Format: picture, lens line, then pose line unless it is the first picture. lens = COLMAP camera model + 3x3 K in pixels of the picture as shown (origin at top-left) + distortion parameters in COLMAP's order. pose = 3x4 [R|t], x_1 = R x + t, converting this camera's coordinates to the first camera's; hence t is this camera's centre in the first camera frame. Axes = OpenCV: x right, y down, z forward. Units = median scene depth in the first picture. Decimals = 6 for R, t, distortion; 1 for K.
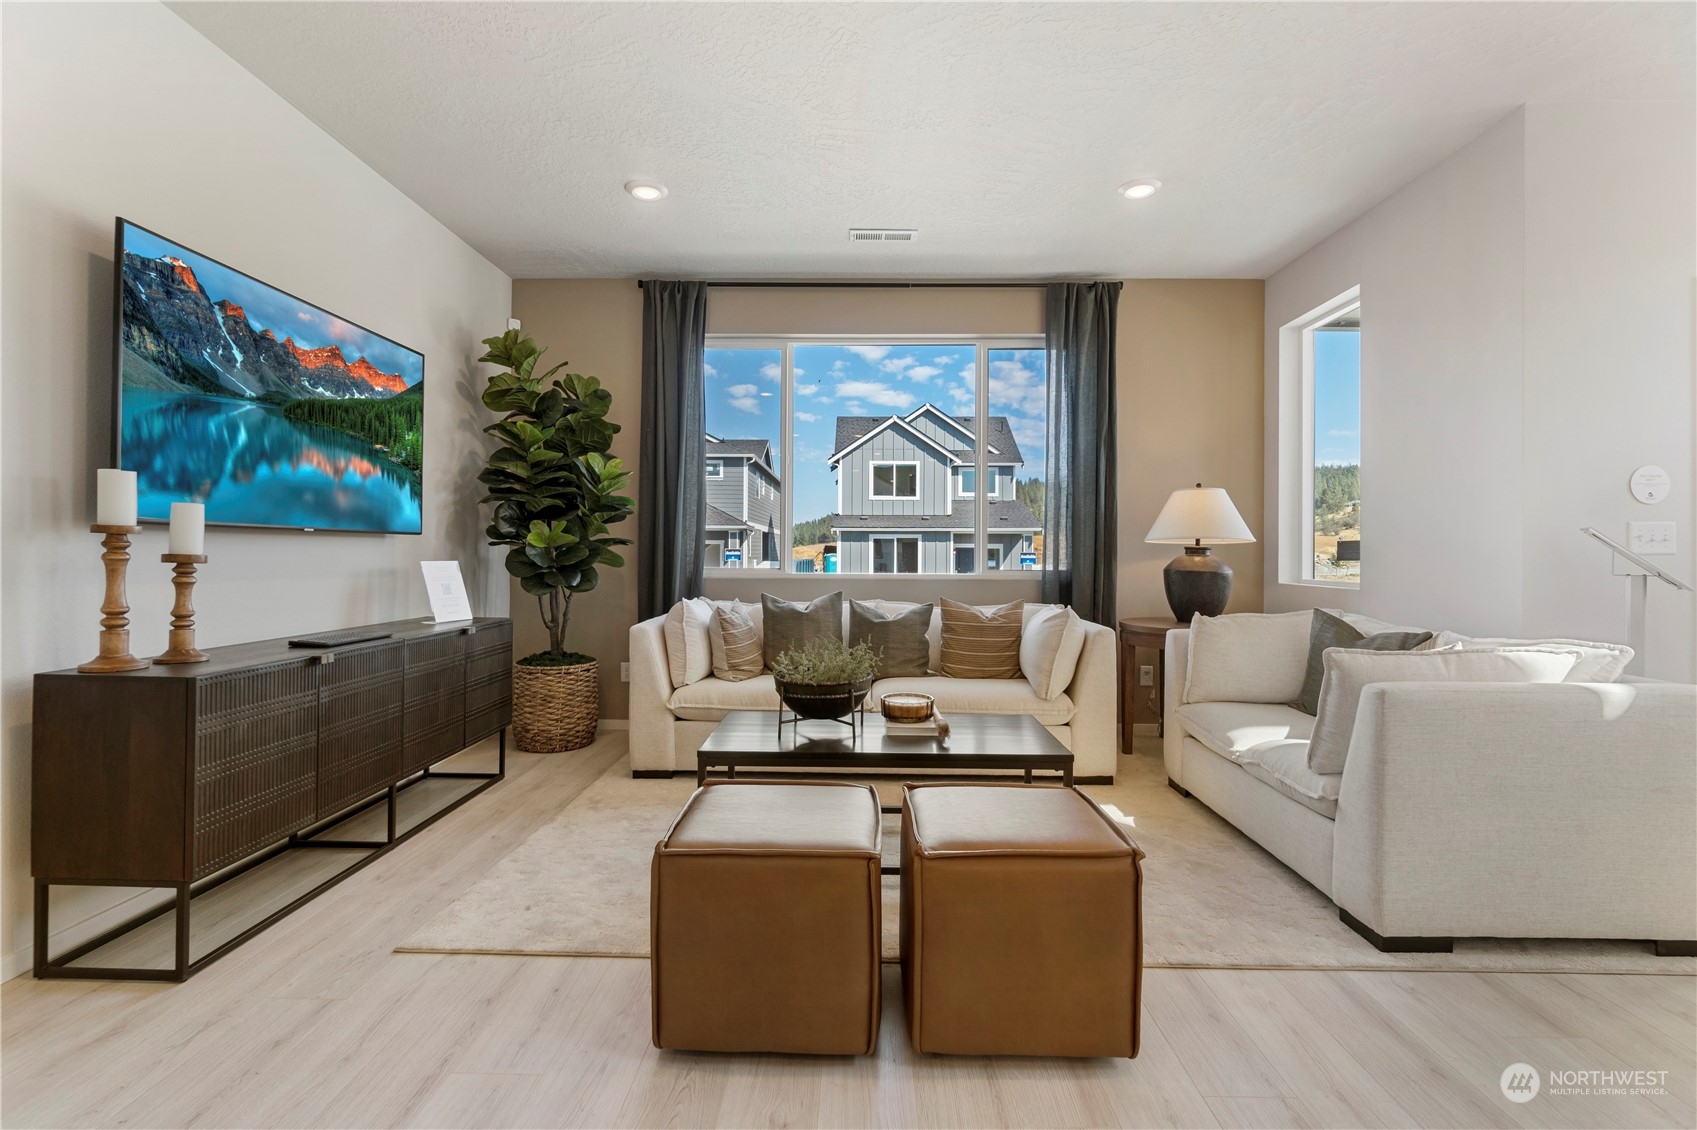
lens RADIAL K [[764.6, 0, 846.8], [0, 764.6, 552.3], [0, 0, 1]] dist [-0.005275, 0.003038]
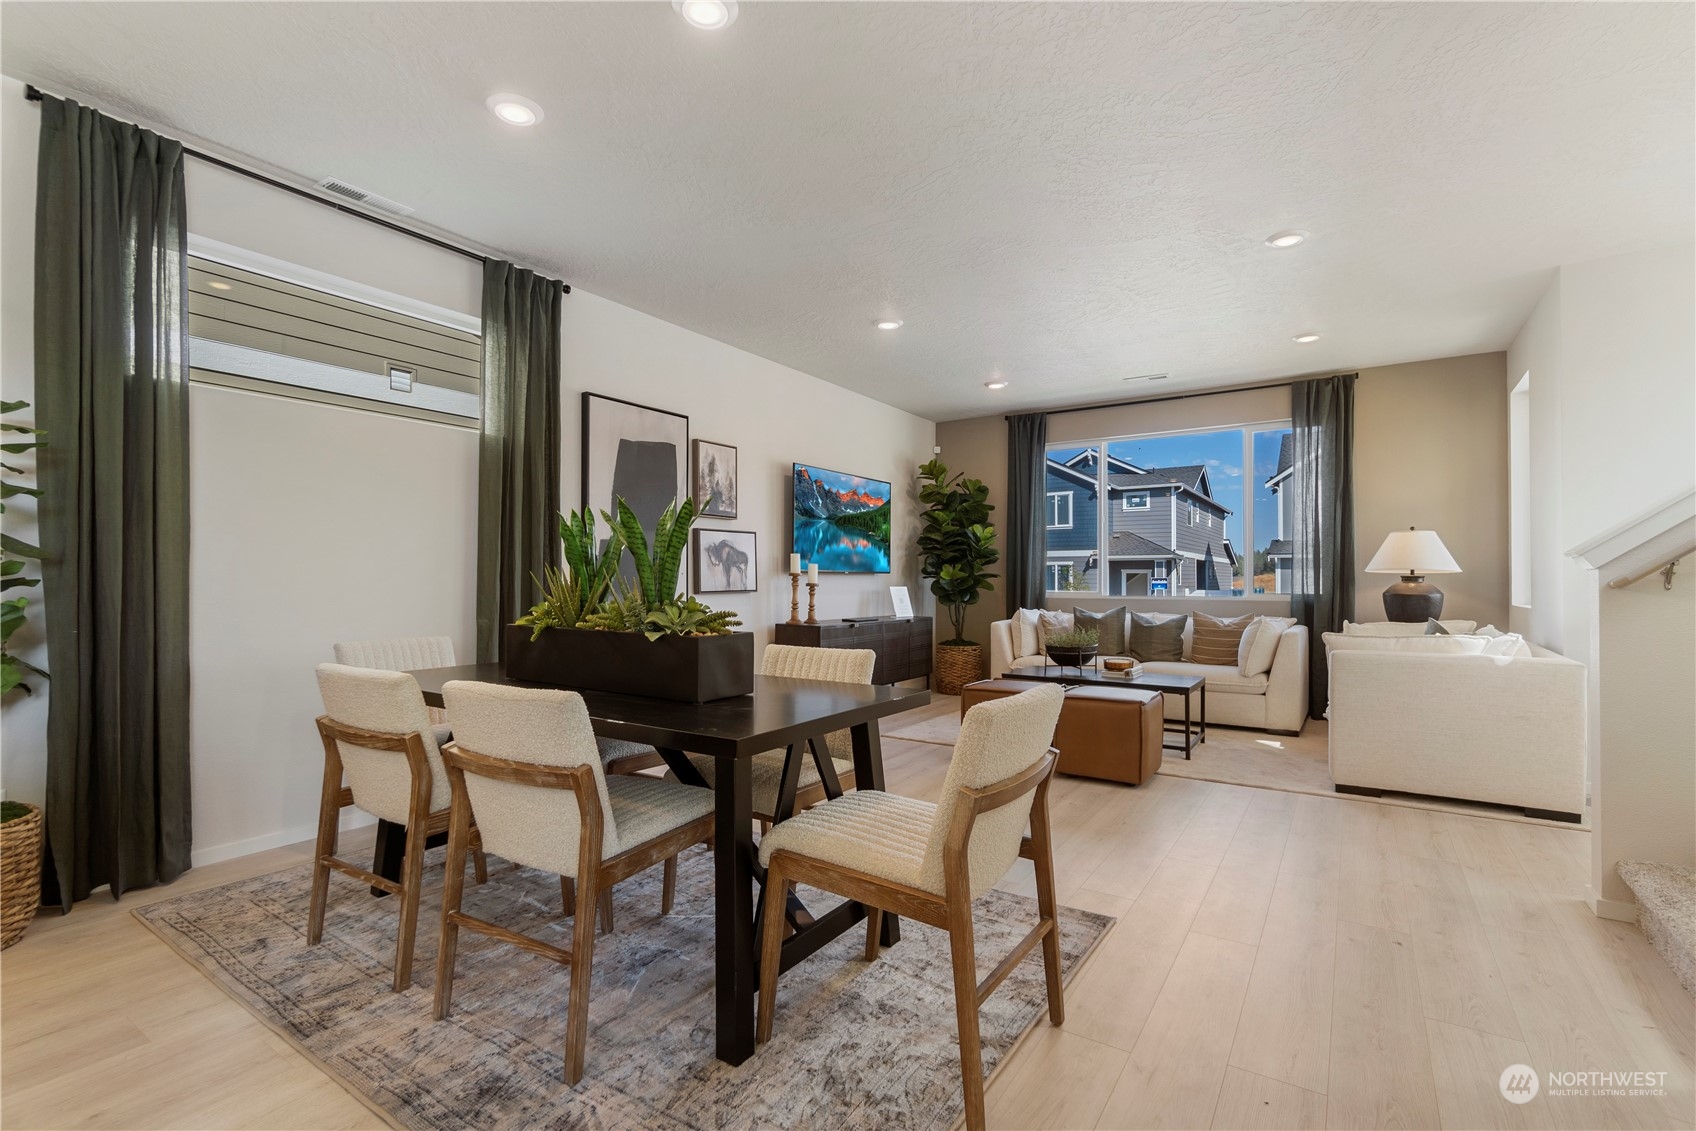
lens RADIAL K [[764.2, 0, 843.3], [0, 764.2, 577.2], [0, 0, 1]] dist [-0.005275, 0.003038]
pose [[0.838492, -0.007799, -0.544858, 0.371198], [0.004787, 0.999964, -0.006945, -0.000021], [0.544893, 0.003215, 0.838500, -0.642533]]
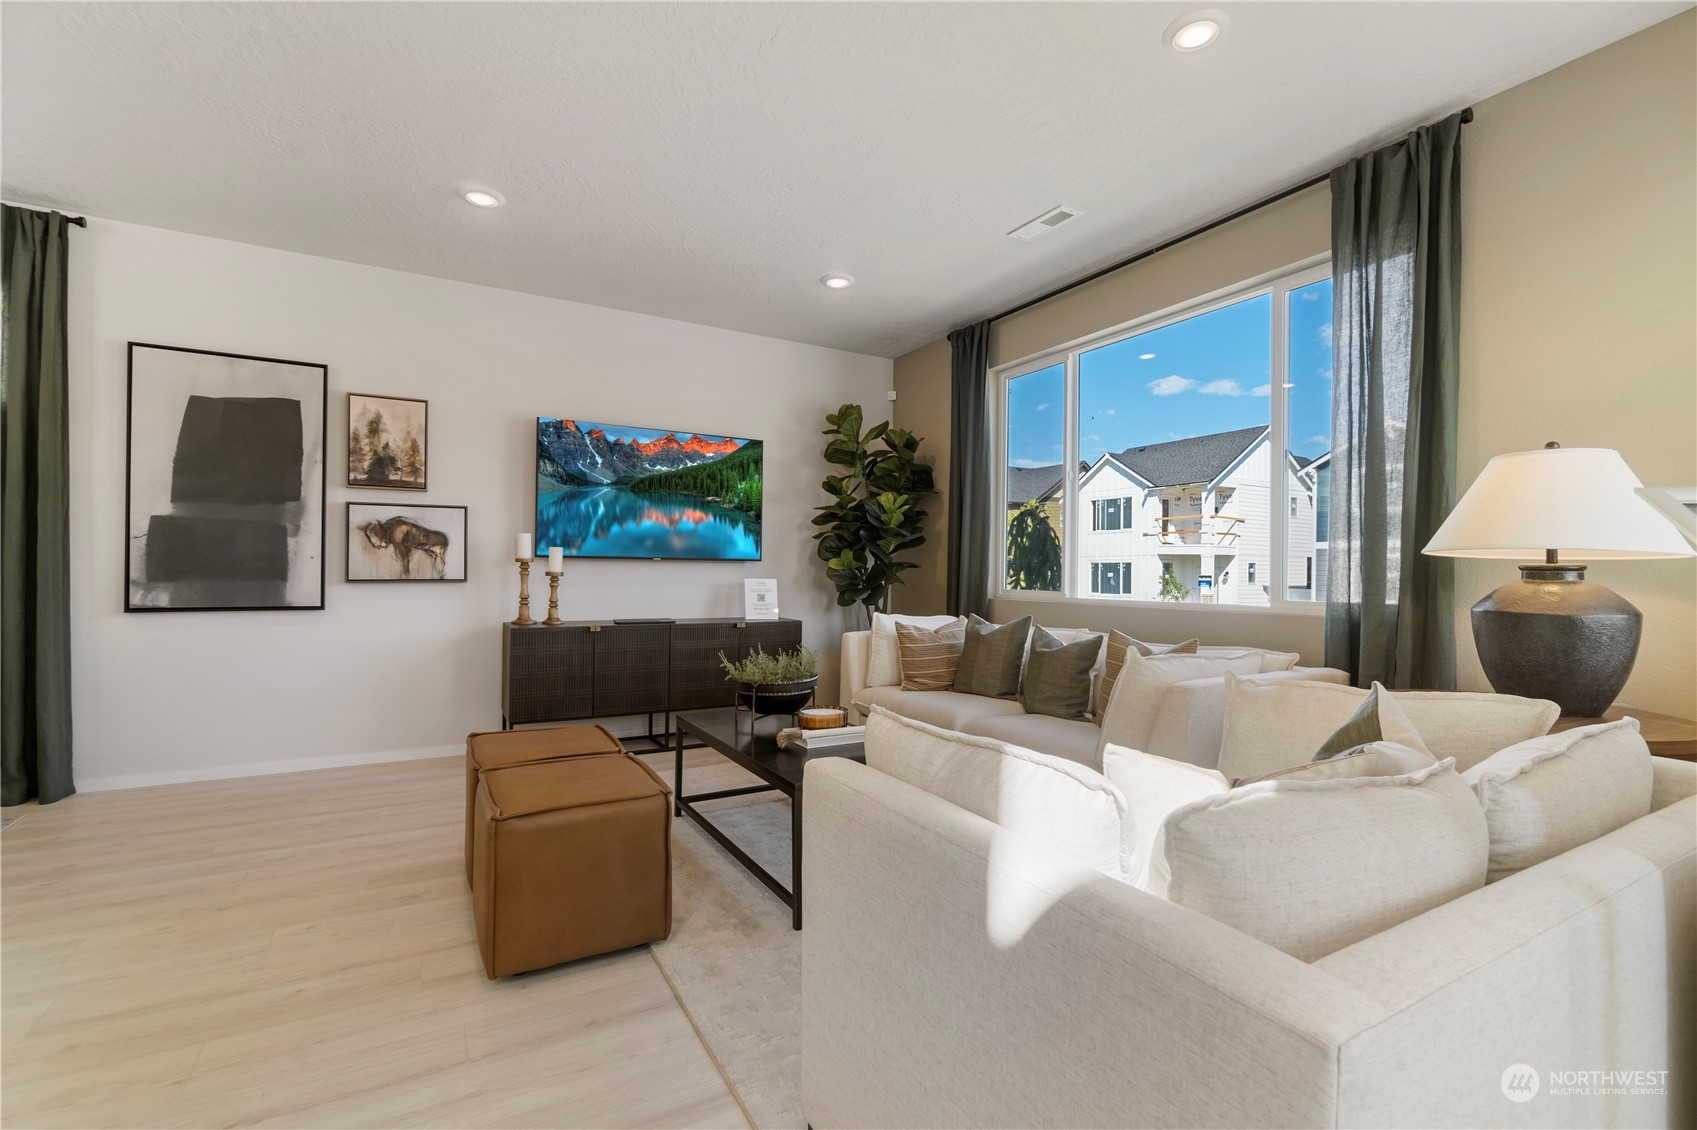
lens RADIAL K [[764.6, 0, 856.2], [0, 764.6, 561.6], [0, 0, 1]] dist [-0.005275, 0.003038]
pose [[0.501855, -0.010723, -0.864885, 0.703749], [-0.005699, 0.999860, -0.015703, 0.001179], [0.864933, 0.012810, 0.501724, 0.355942]]
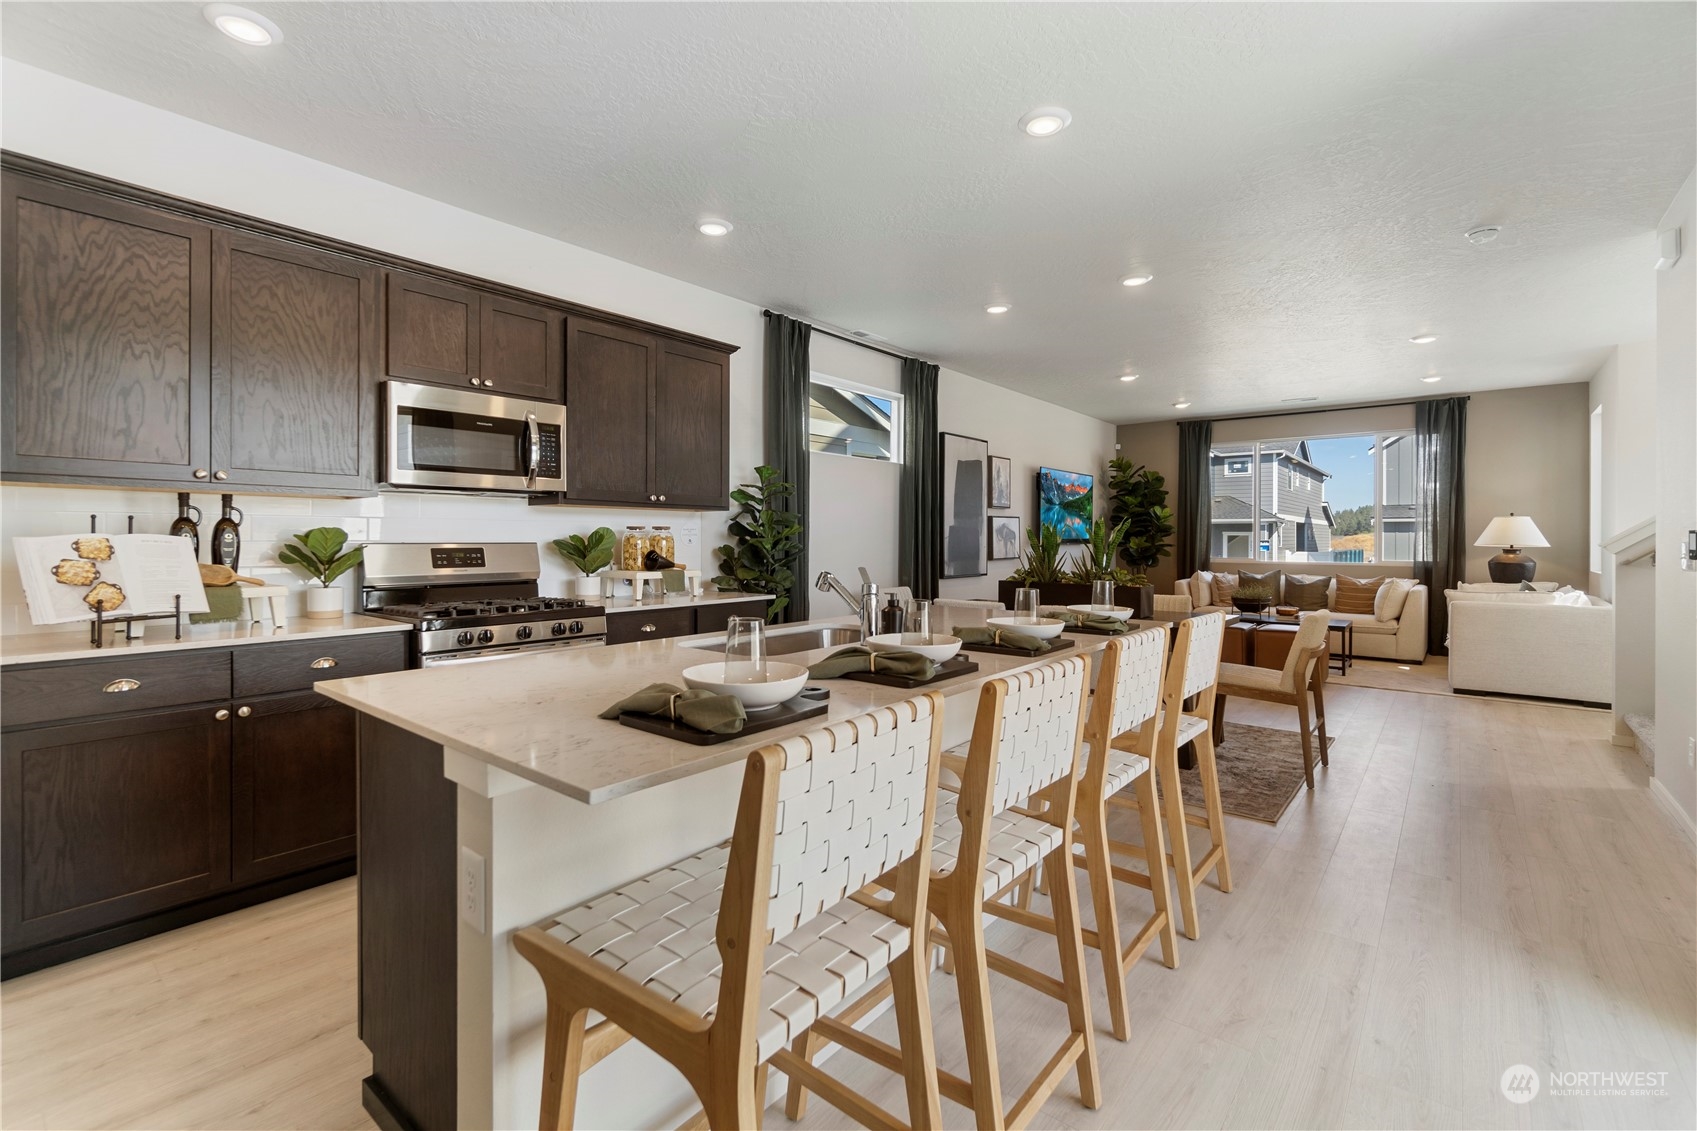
lens RADIAL K [[764.6, 0, 842.1], [0, 764.6, 540.0], [0, 0, 1]] dist [-0.005275, 0.003038]
pose [[0.786291, -0.002444, -0.617852, 0.347594], [0.001920, 0.999997, -0.001511, -0.029458], [0.617854, 0.000002, 0.786293, -1.409113]]
